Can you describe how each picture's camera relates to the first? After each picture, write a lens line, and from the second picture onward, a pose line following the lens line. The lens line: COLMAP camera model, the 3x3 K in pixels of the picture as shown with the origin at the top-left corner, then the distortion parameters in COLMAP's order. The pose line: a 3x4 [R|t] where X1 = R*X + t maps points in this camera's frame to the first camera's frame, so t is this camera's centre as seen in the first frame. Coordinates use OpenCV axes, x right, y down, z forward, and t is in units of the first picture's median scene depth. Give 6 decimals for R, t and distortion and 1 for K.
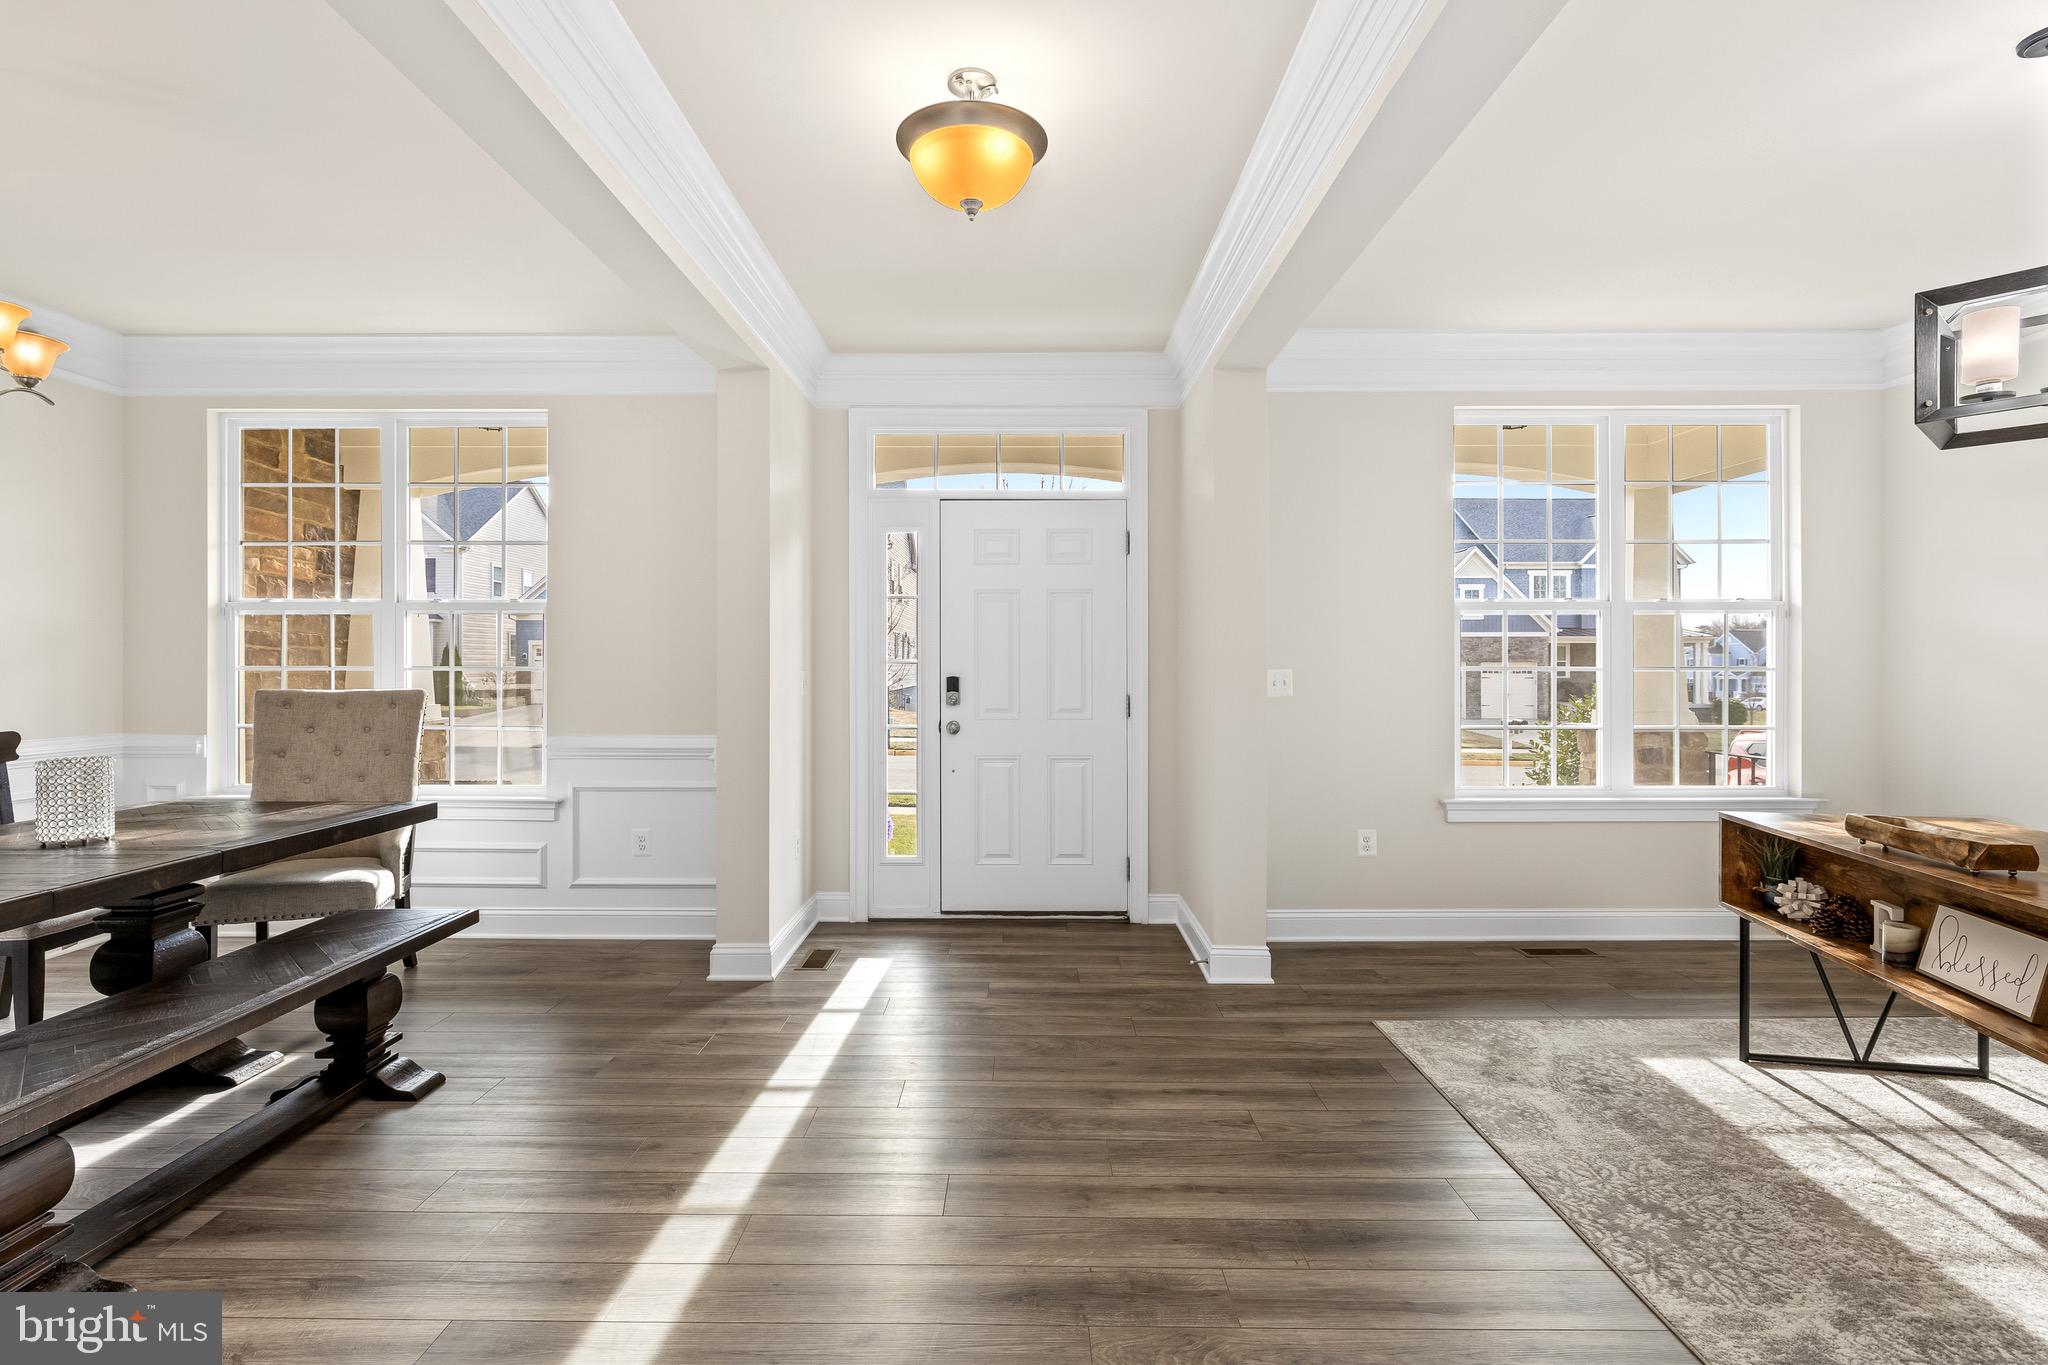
lens RADIAL K [[956.8, 0, 1022.2], [0, 956.8, 667.1], [0, 0, 1]] dist [-0.003460, 0.000427]
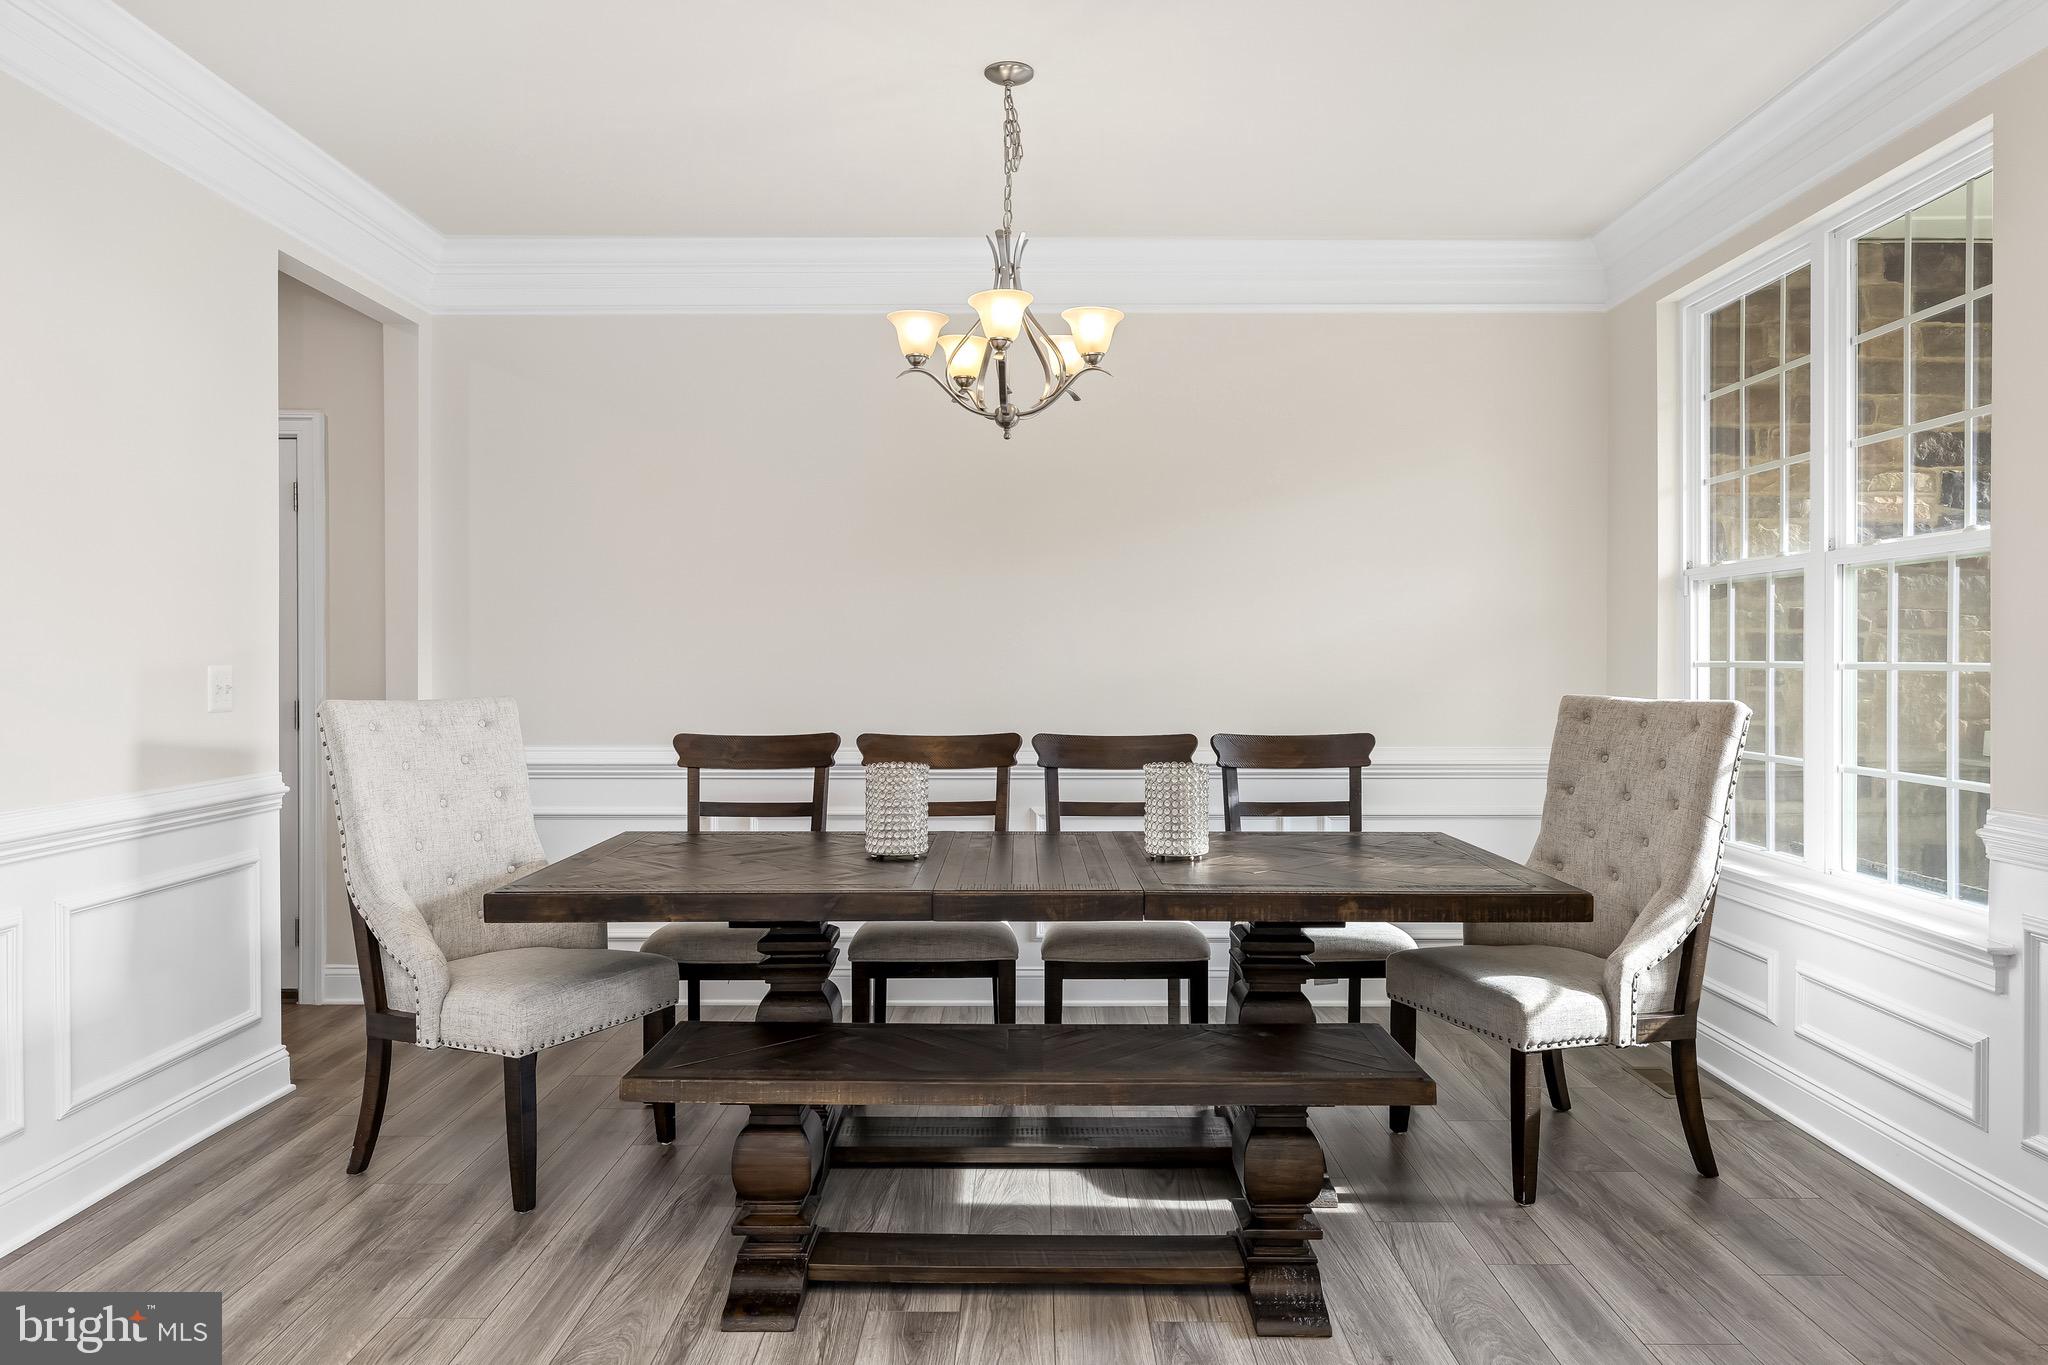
lens RADIAL K [[1356.4, 0, 1017.9], [0, 1356.4, 681.3], [0, 0, 1]] dist [0.001399, -0.000036]
pose [[-0.004591, 0.012468, -0.999912, 0.194582], [-0.002841, 0.999918, 0.012481, 0.002712], [0.999985, 0.002898, -0.004555, 0.604697]]
